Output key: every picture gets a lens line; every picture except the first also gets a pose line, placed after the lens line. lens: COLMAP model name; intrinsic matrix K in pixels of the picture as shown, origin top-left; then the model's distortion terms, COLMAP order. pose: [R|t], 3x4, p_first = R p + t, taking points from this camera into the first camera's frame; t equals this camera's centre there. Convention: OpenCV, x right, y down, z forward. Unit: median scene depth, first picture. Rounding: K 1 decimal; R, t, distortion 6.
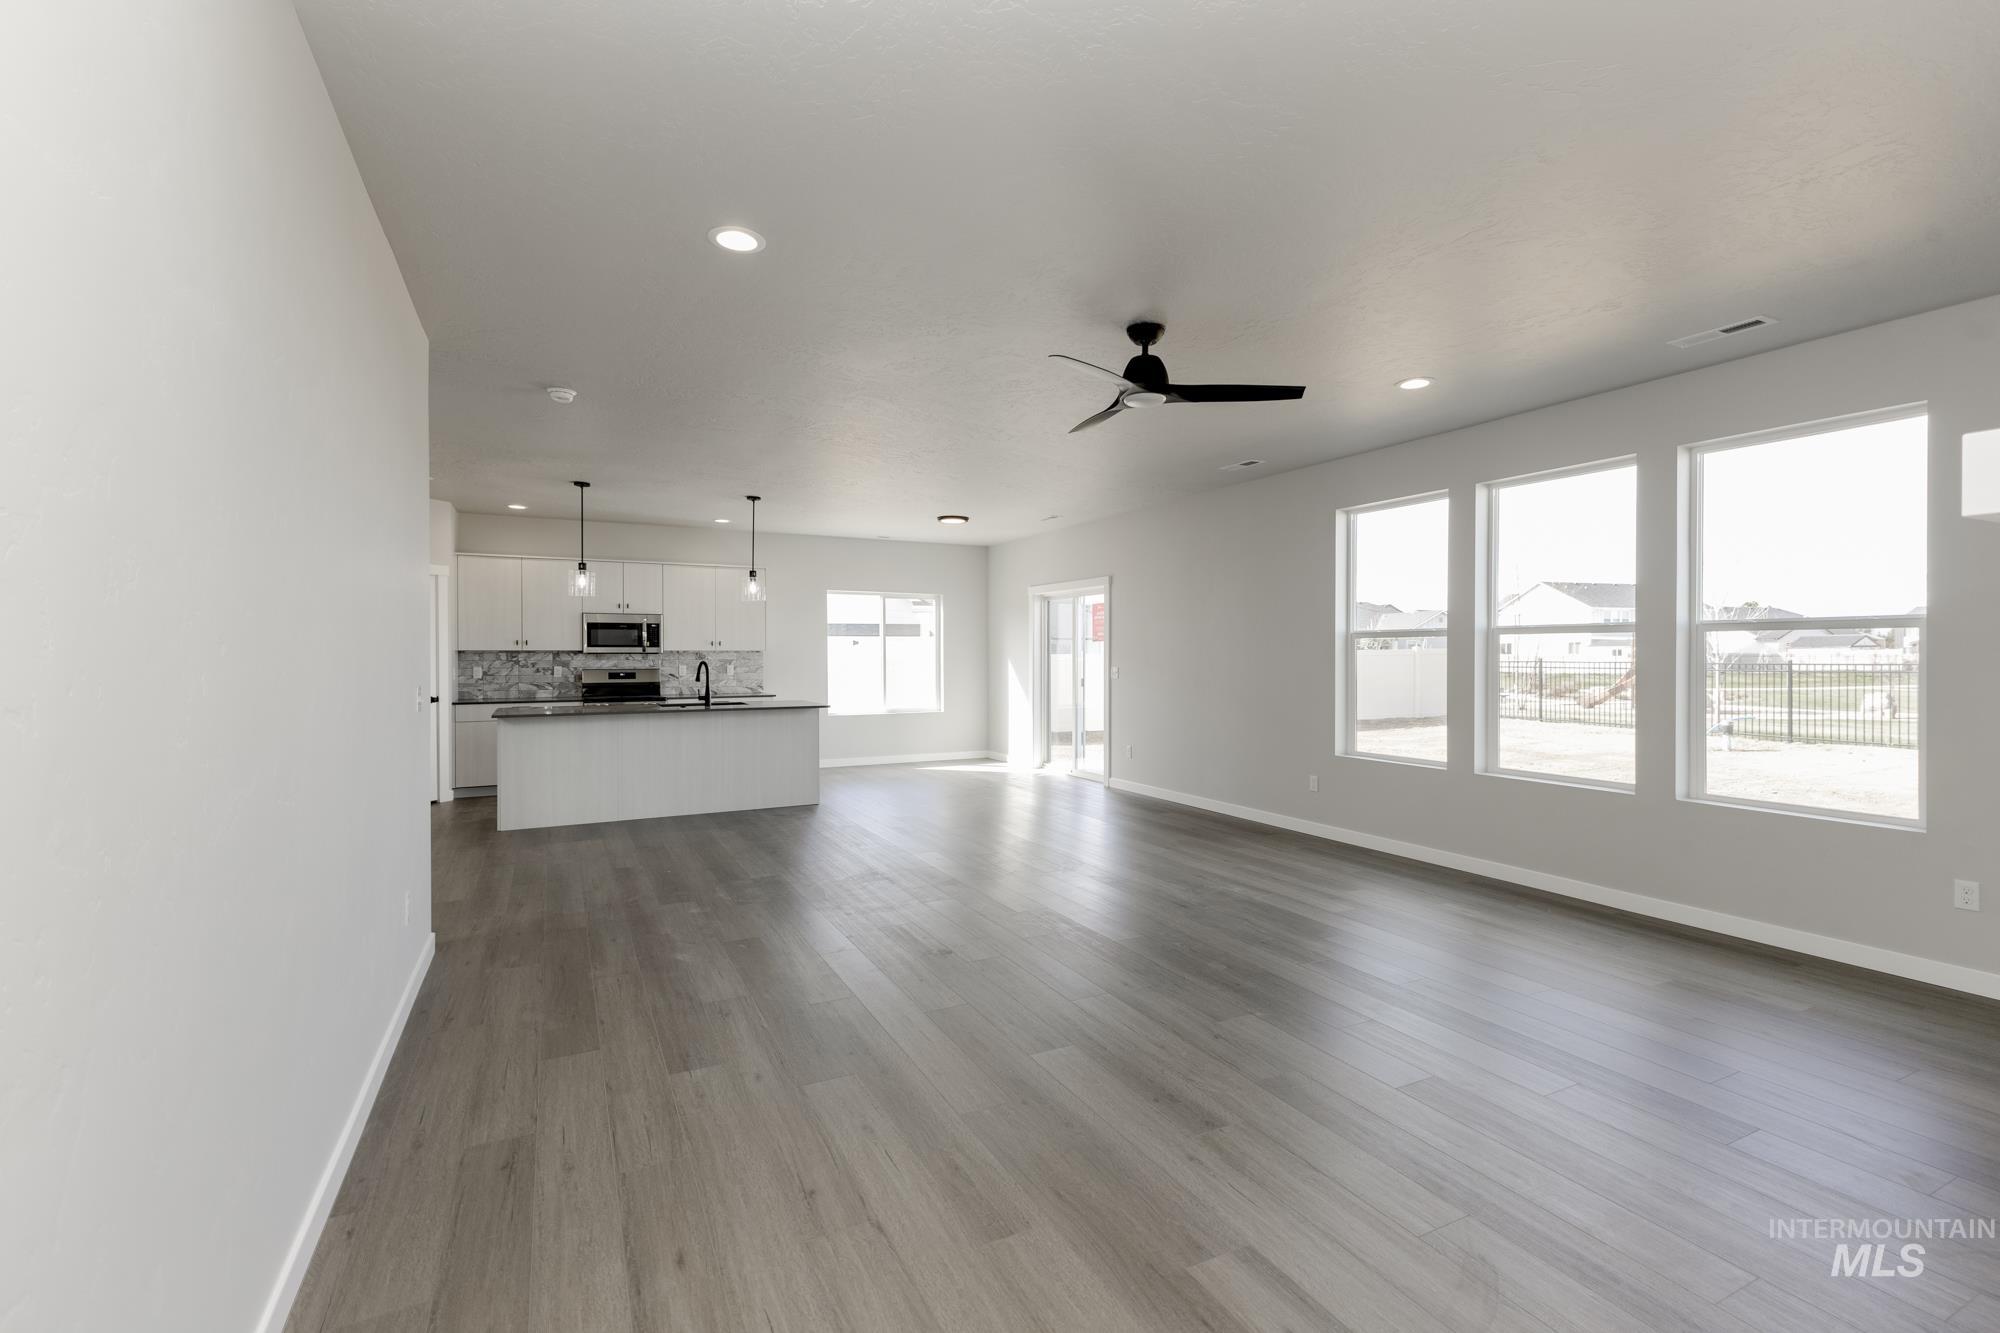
lens RADIAL K [[881.9, 0, 991.7], [0, 881.9, 667.7], [0, 0, 1]] dist [0.020222, -0.001865]
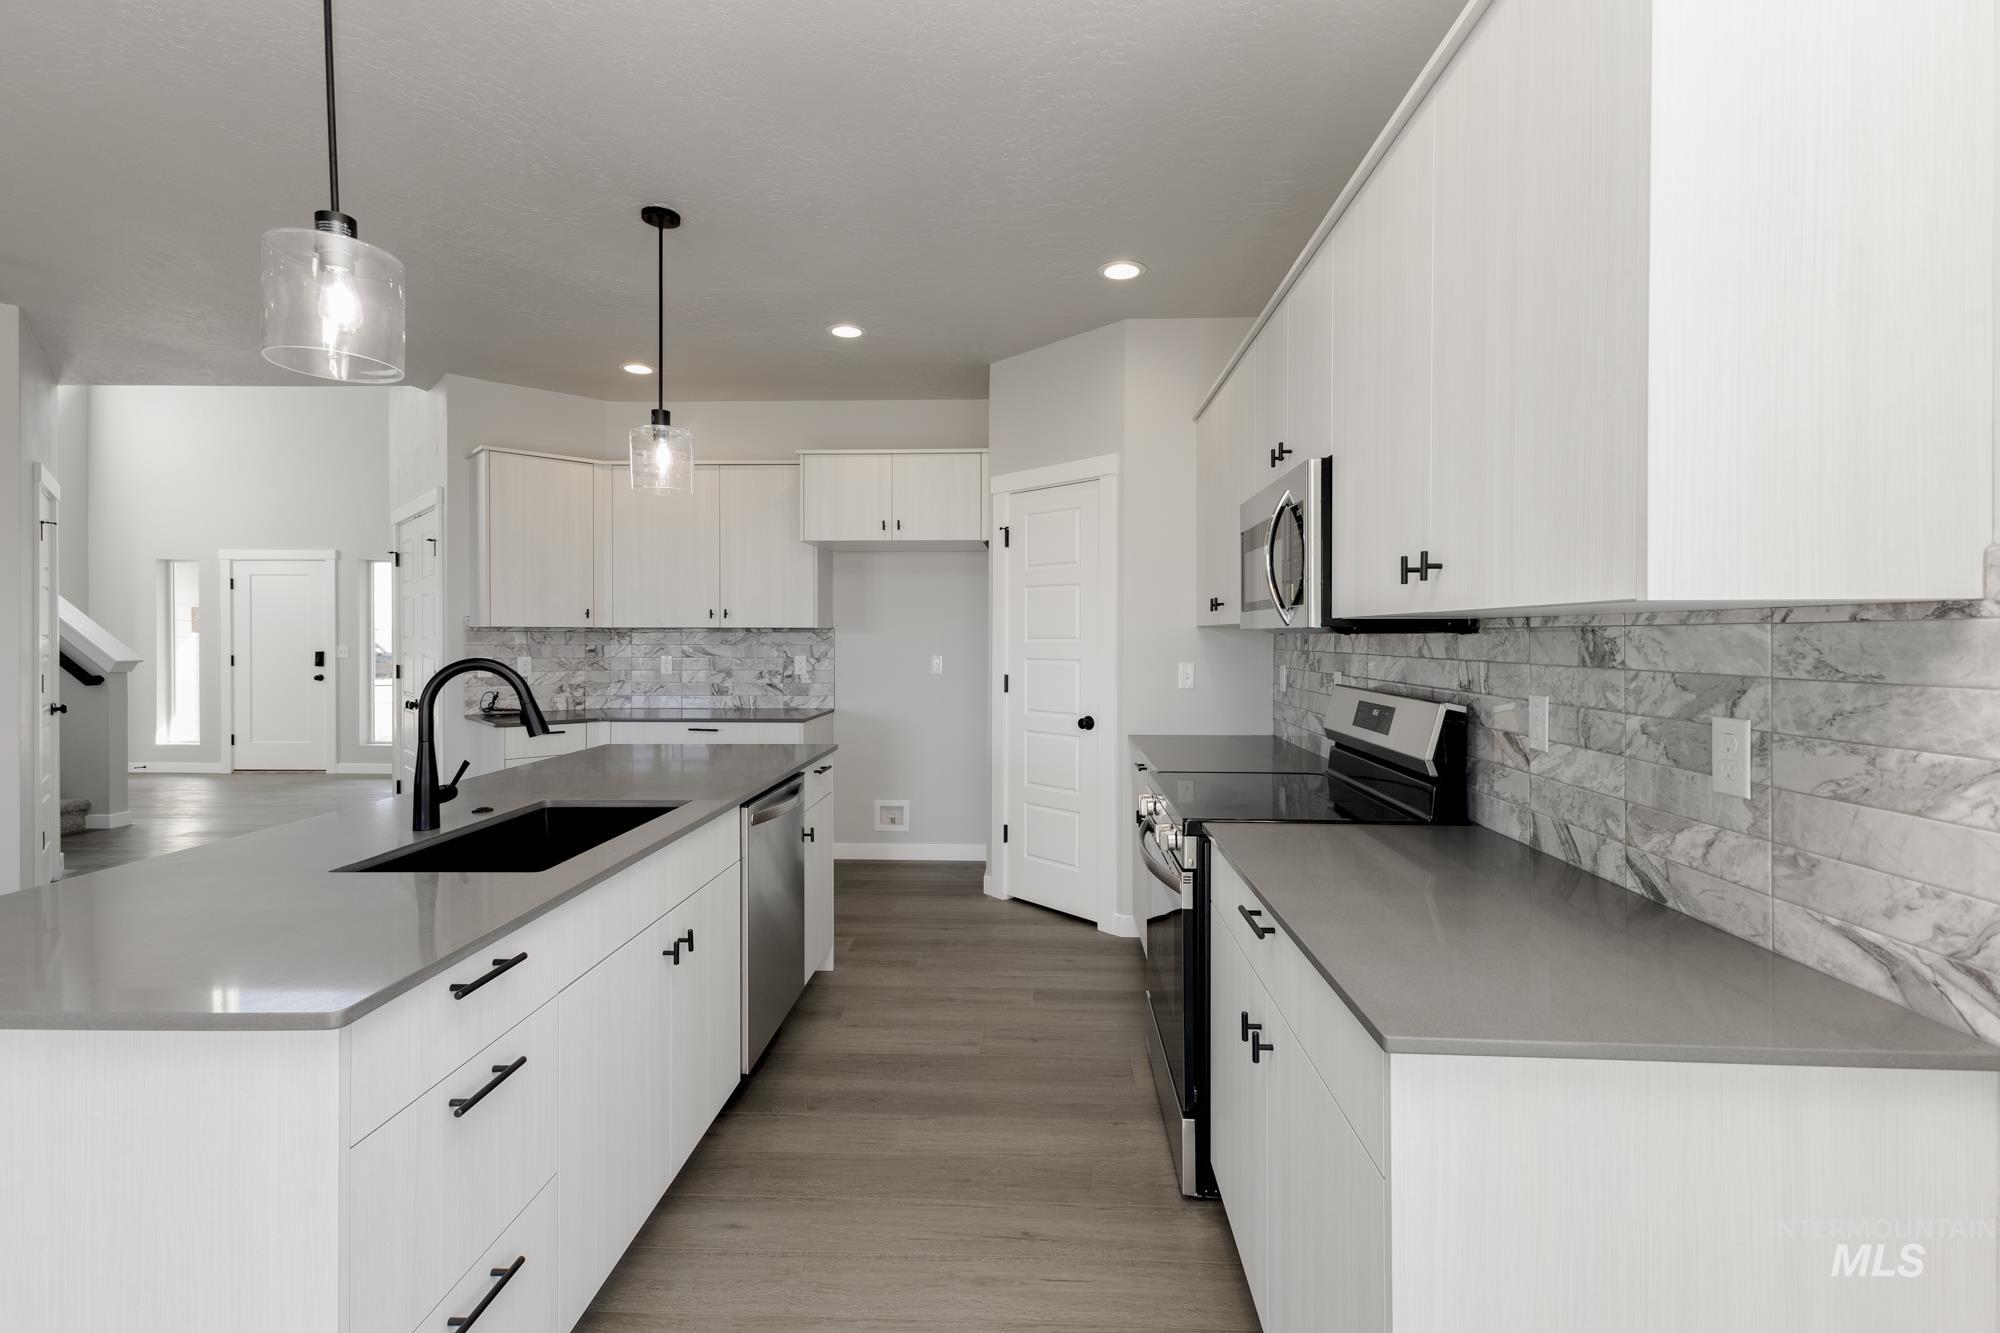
lens RADIAL K [[881.9, 0, 1024.0], [0, 881.9, 641.0], [0, 0, 1]] dist [0.020222, -0.001865]
pose [[-0.469771, 0.006905, -0.882761, -0.144497], [-0.014201, 0.999781, 0.015378, -0.016508], [0.882674, 0.019760, -0.469570, 1.077013]]
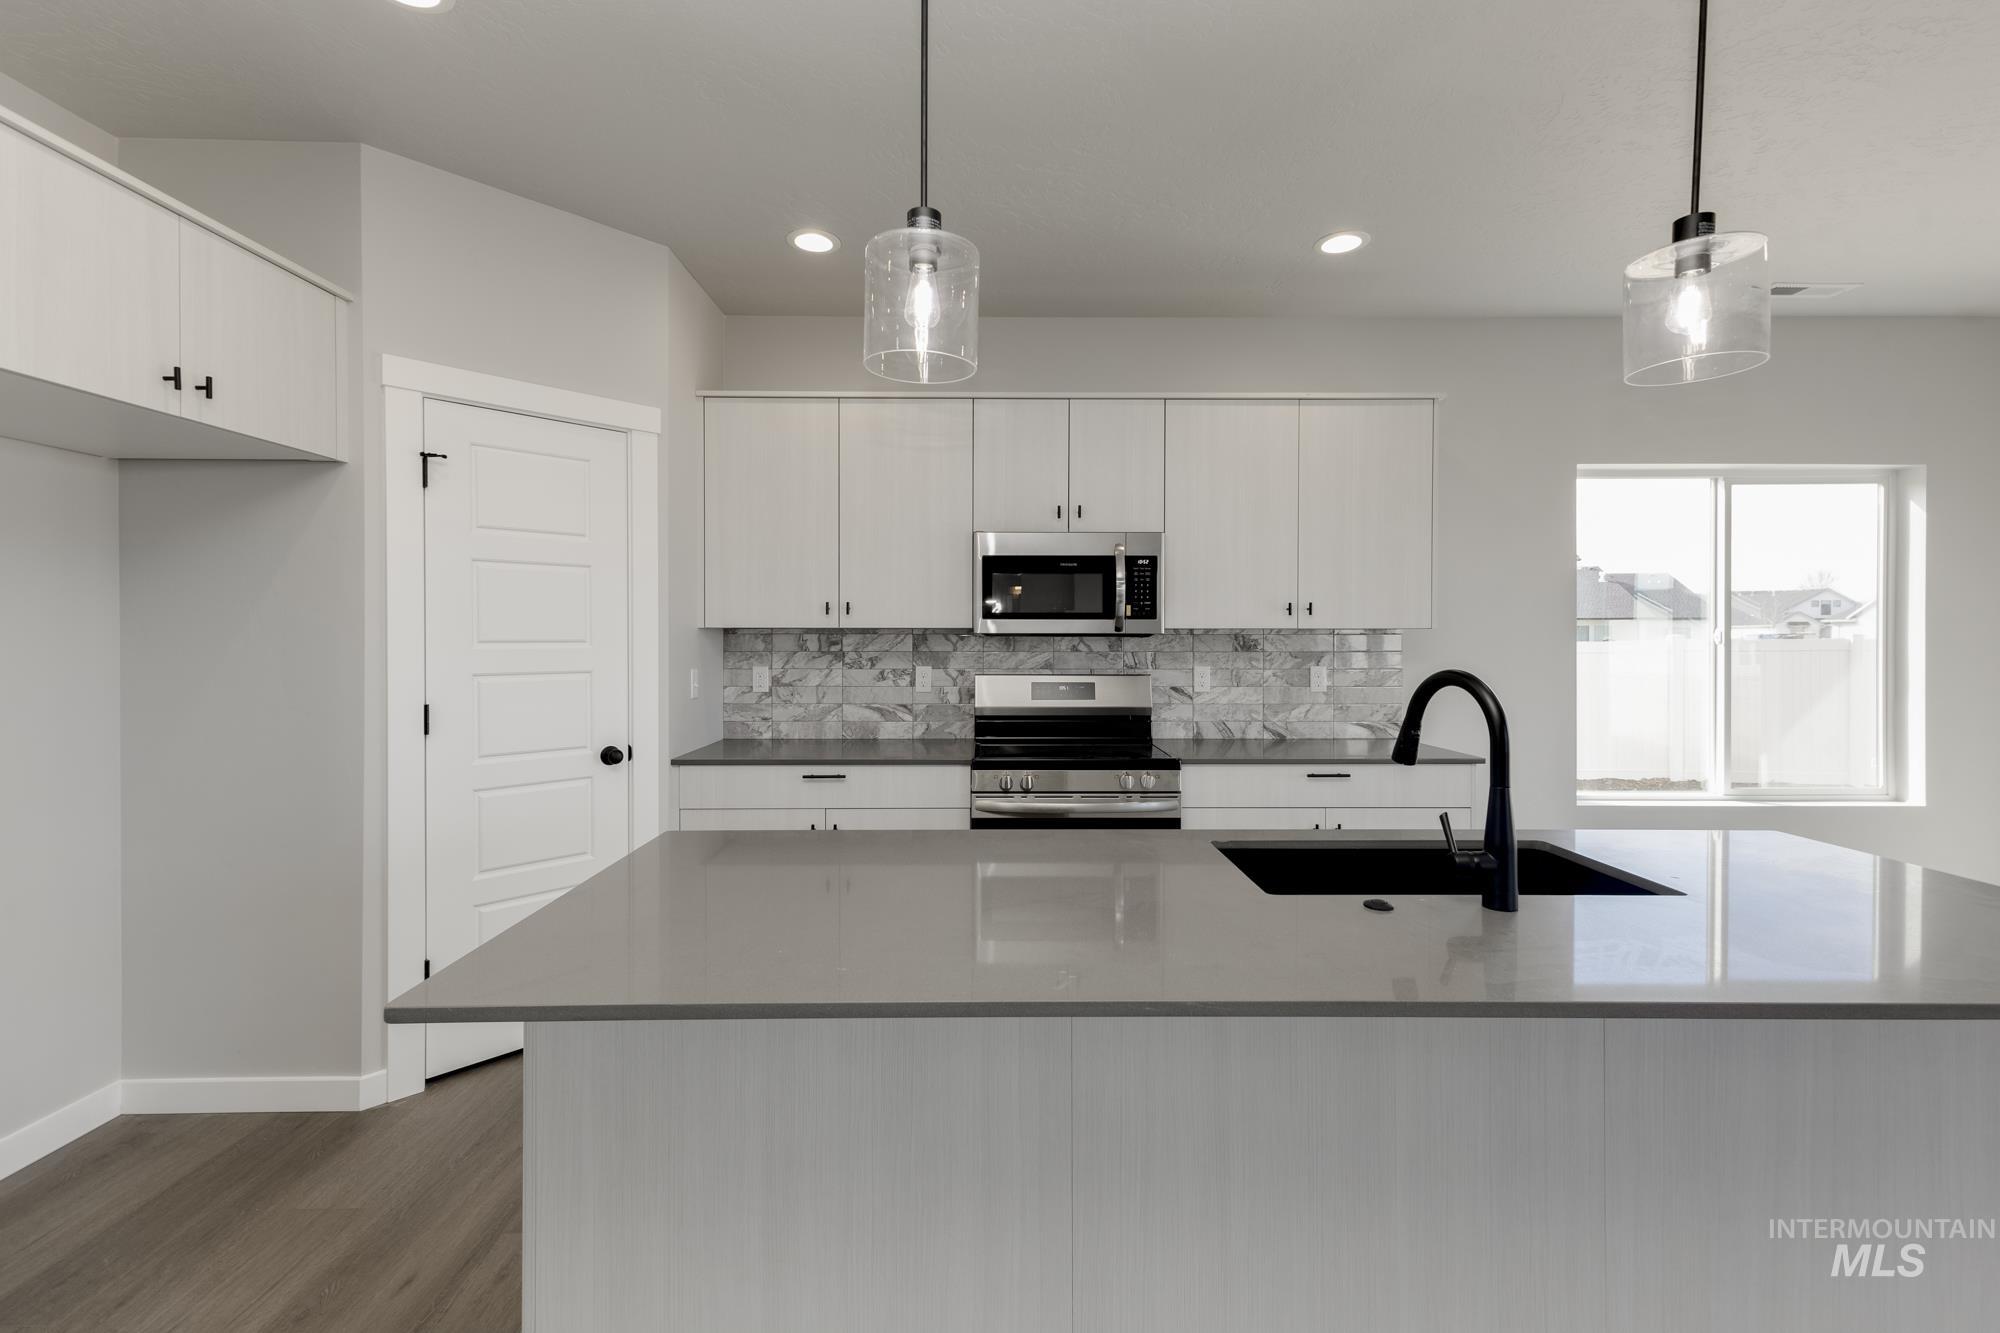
lens RADIAL K [[881.9, 0, 1003.5], [0, 881.9, 646.9], [0, 0, 1]] dist [0.020222, -0.001865]
pose [[0.899899, 0.005014, -0.436070, -0.279097], [-0.008635, 0.999943, -0.006323, -0.008500], [0.436013, 0.009456, 0.899890, 0.654175]]
